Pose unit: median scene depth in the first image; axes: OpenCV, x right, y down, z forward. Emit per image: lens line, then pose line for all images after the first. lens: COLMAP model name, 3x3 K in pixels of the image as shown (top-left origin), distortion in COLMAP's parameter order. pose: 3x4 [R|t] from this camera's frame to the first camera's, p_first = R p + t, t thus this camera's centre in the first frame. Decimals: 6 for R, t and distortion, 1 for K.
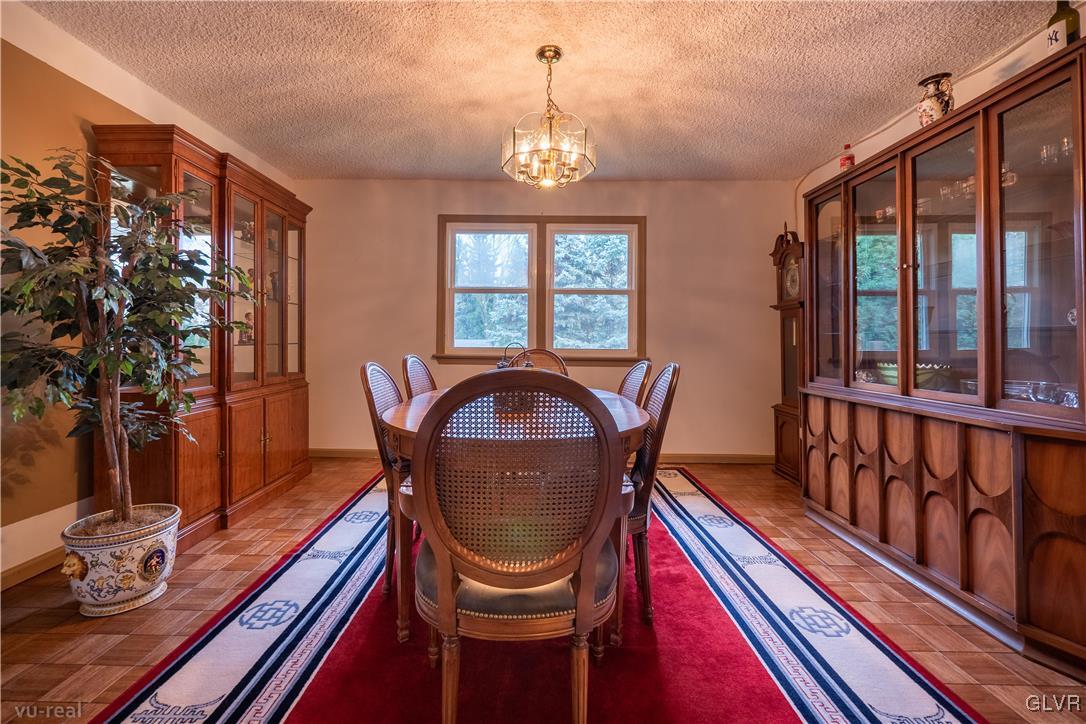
lens RADIAL K [[473.1, 0, 529.4], [0, 473.1, 347.9], [0, 0, 1]] dist [-0.002108, -0.000622]
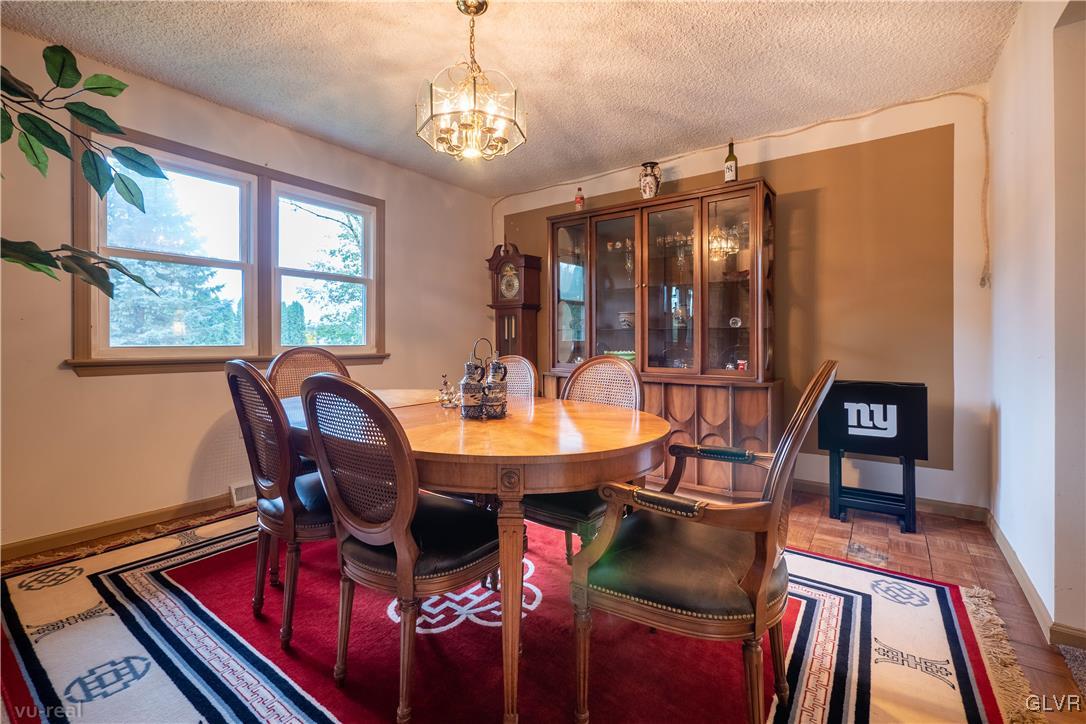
lens RADIAL K [[473.1, 0, 529.4], [0, 473.1, 347.9], [0, 0, 1]] dist [-0.002108, -0.000622]
pose [[0.581672, -0.022116, 0.813122, -0.385632], [0.012471, 0.999755, 0.018271, -0.004446], [-0.813328, -0.000488, 0.581806, 0.259471]]
